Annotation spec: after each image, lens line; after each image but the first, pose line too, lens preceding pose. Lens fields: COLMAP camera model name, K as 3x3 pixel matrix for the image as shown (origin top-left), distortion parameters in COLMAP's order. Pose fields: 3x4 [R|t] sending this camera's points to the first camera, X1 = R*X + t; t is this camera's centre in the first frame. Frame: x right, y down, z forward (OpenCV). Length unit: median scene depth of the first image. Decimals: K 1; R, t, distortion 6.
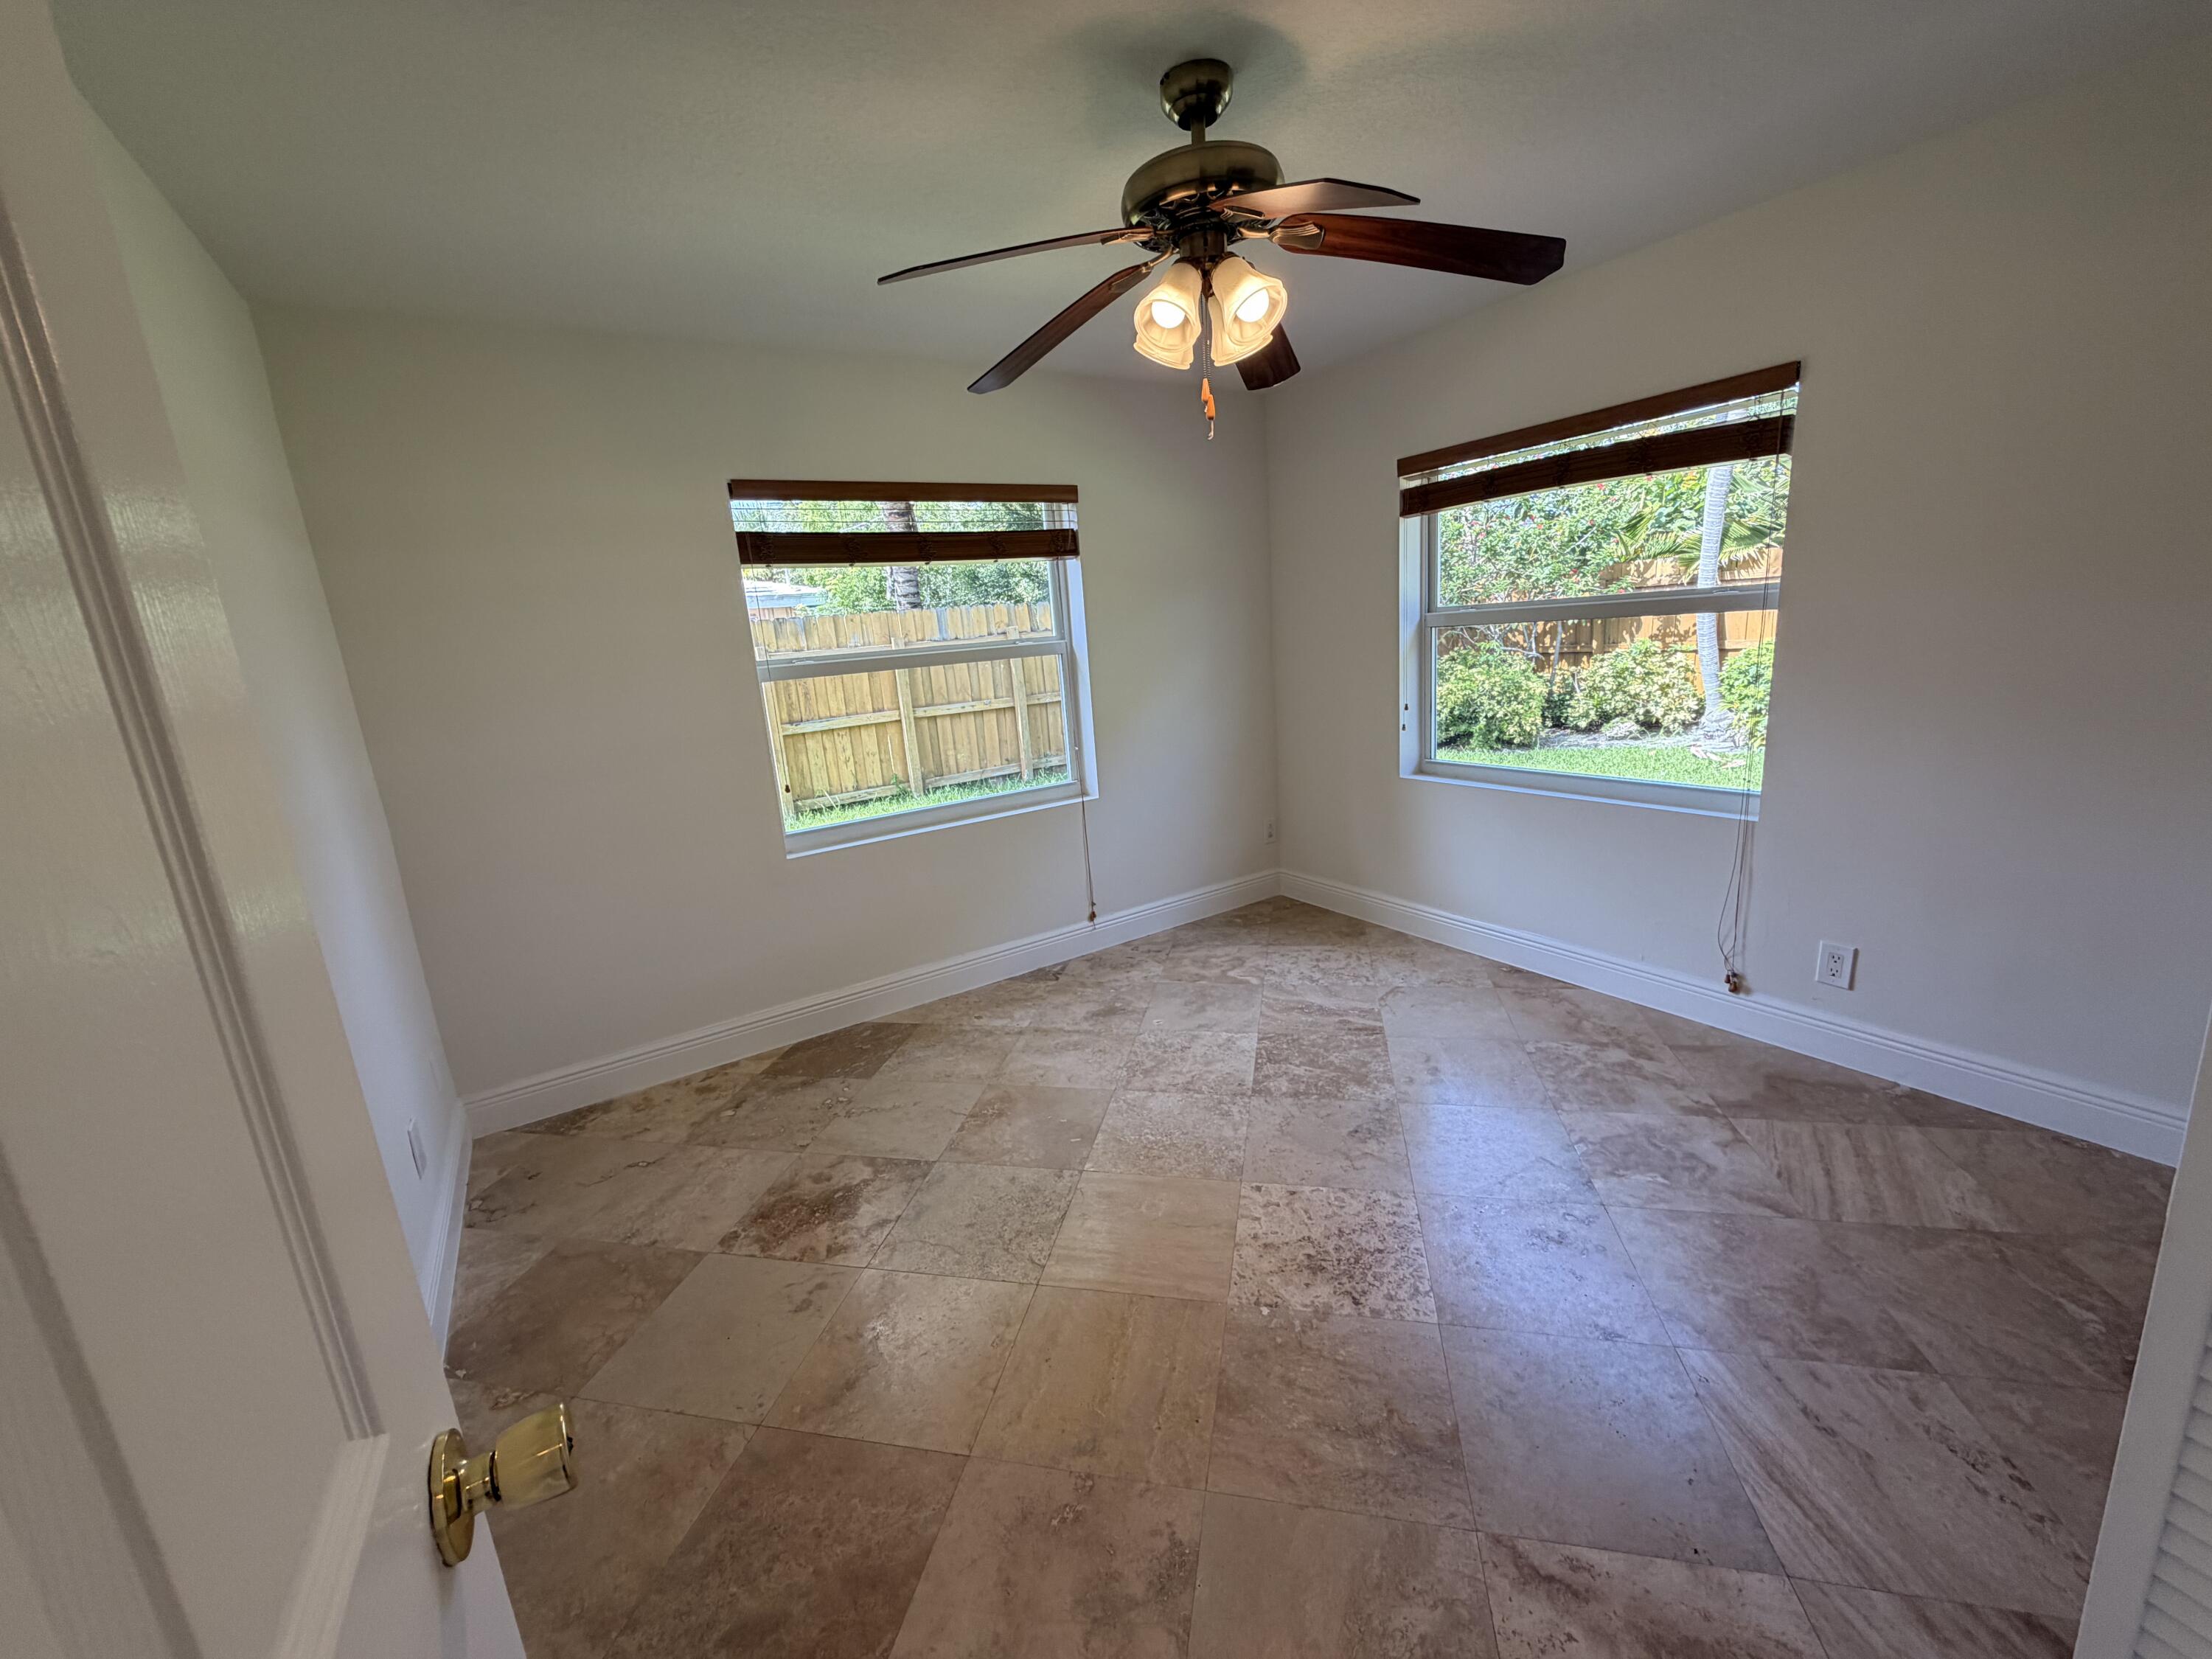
lens RADIAL K [[883.8, 0, 1097.6], [0, 883.8, 828.8], [0, 0, 1]] dist [-0.000490, 0.000498]
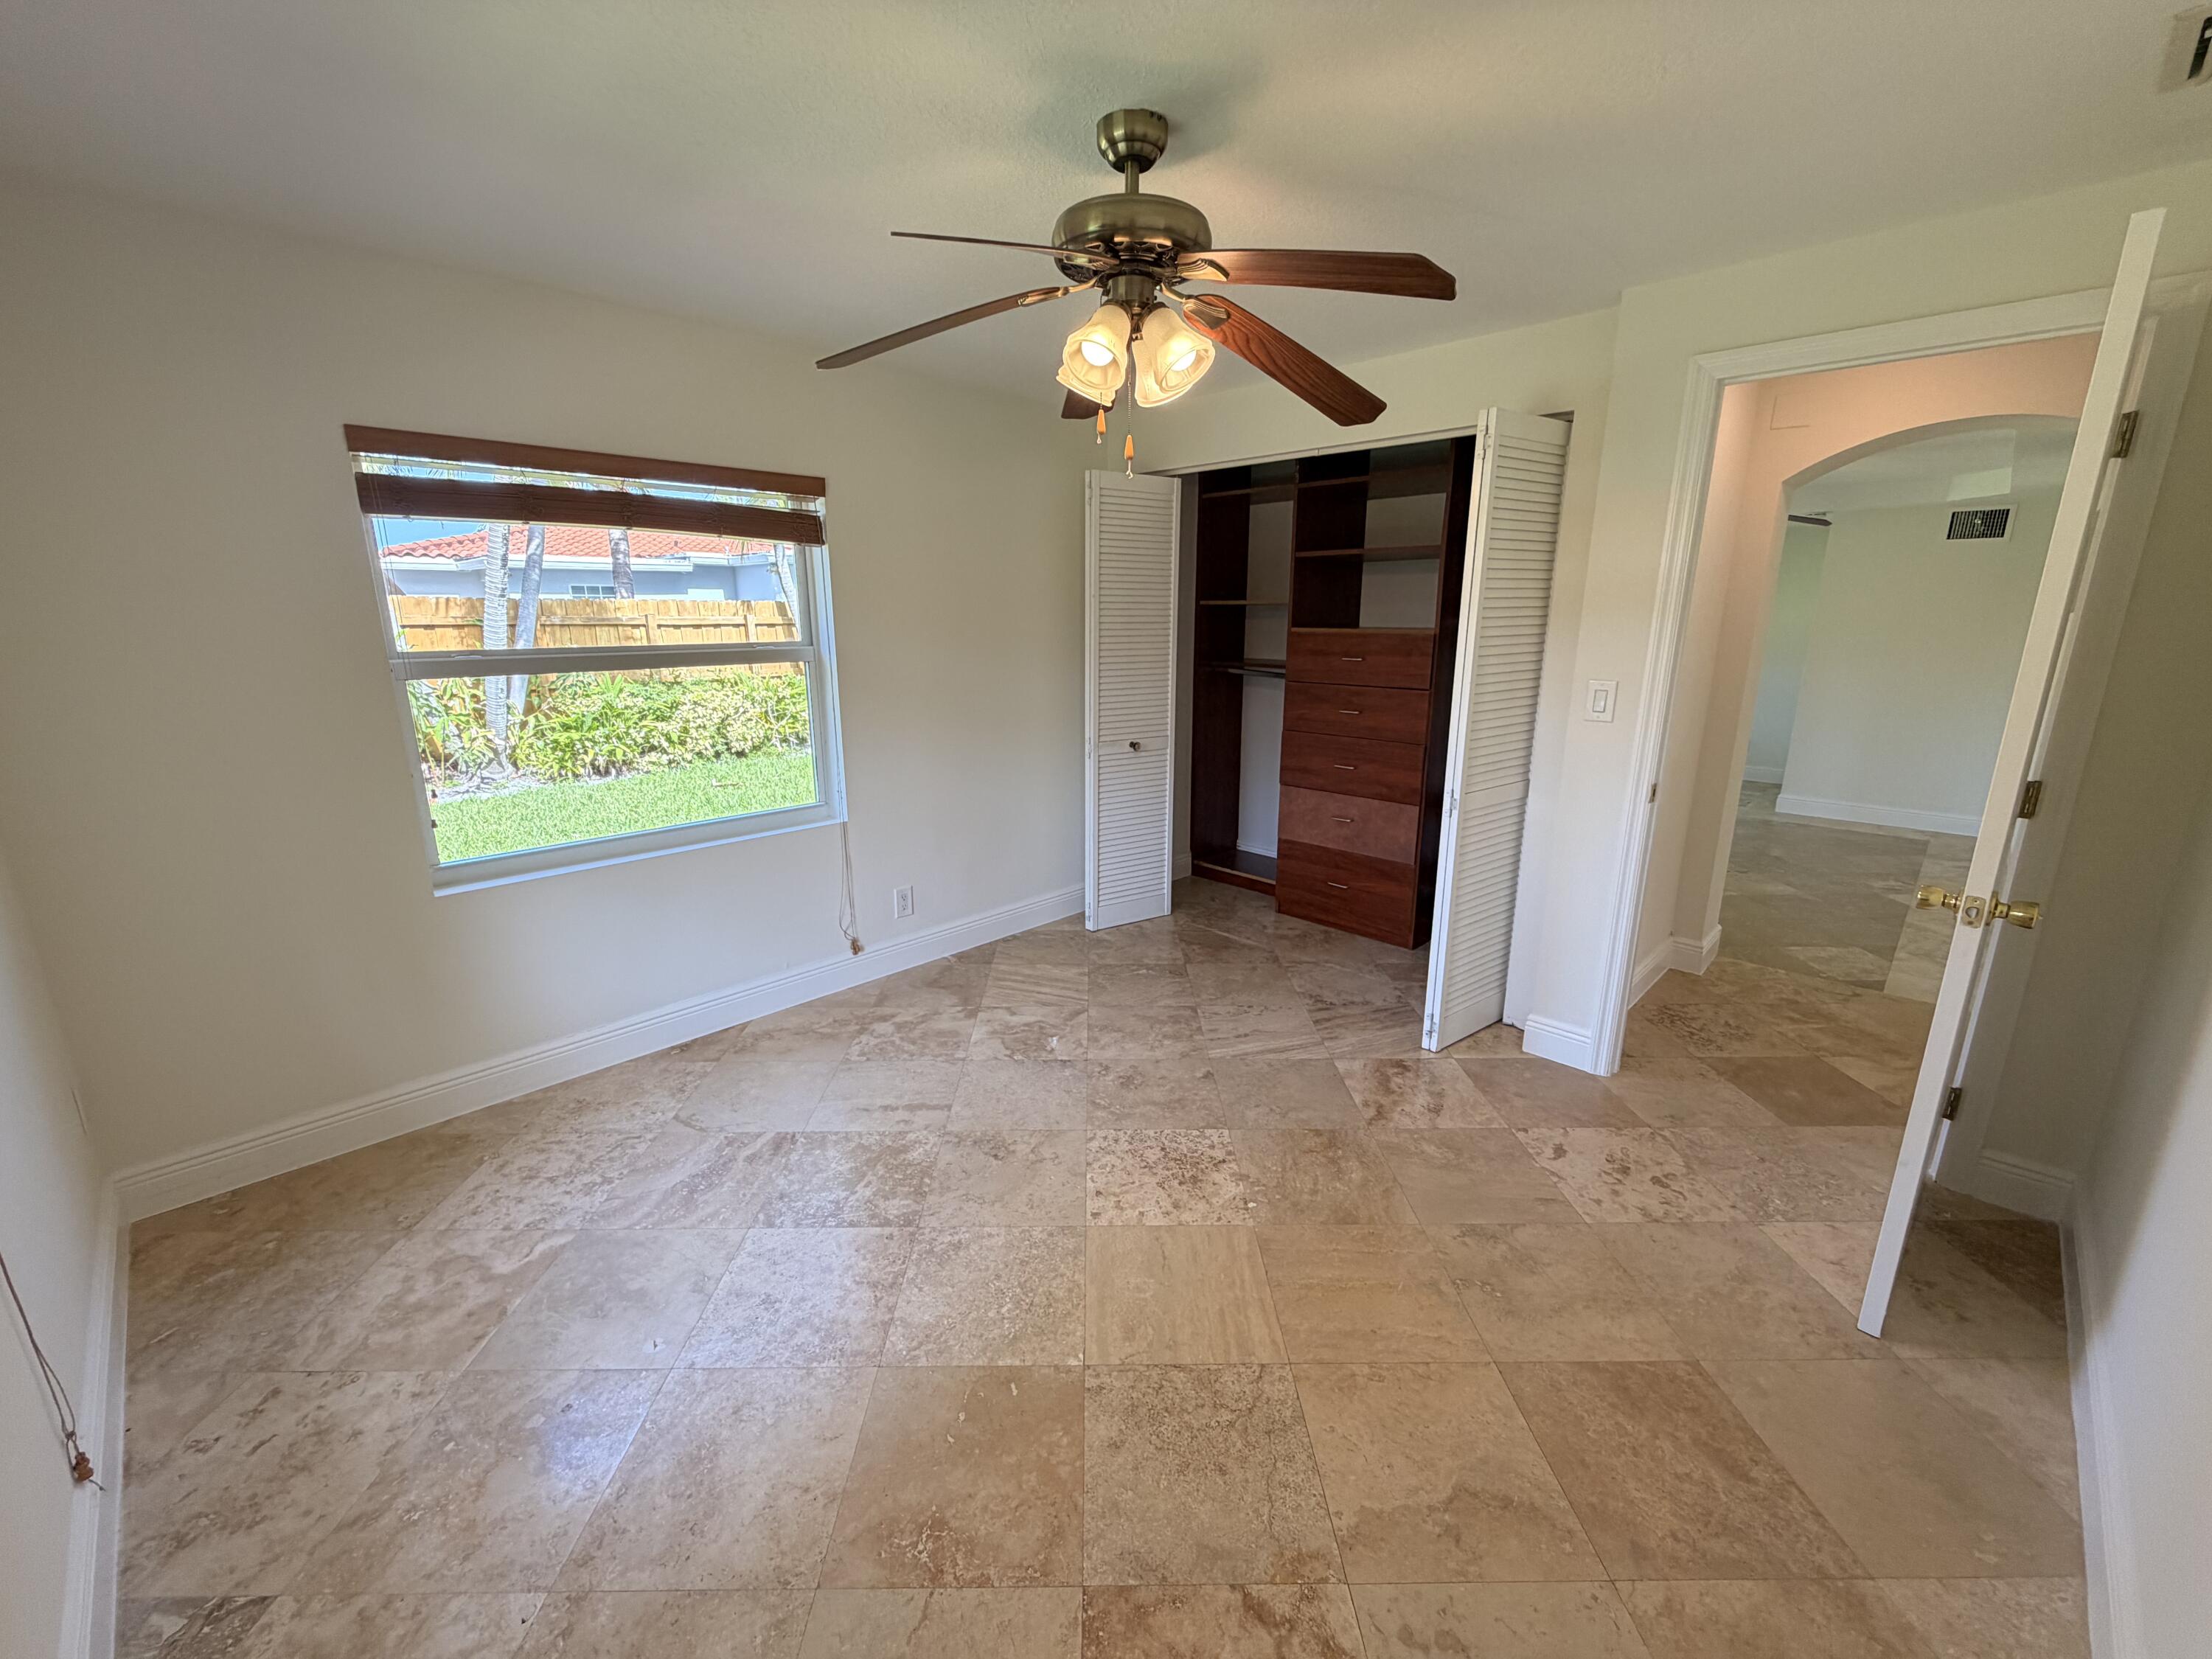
lens RADIAL K [[883.8, 0, 1101.3], [0, 883.8, 829.9], [0, 0, 1]] dist [-0.000490, 0.000498]
pose [[-0.231926, -0.160475, 0.959405, -0.598030], [0.235203, 0.947780, 0.215388, -0.188602], [-0.943870, 0.275609, -0.182071, 0.877657]]
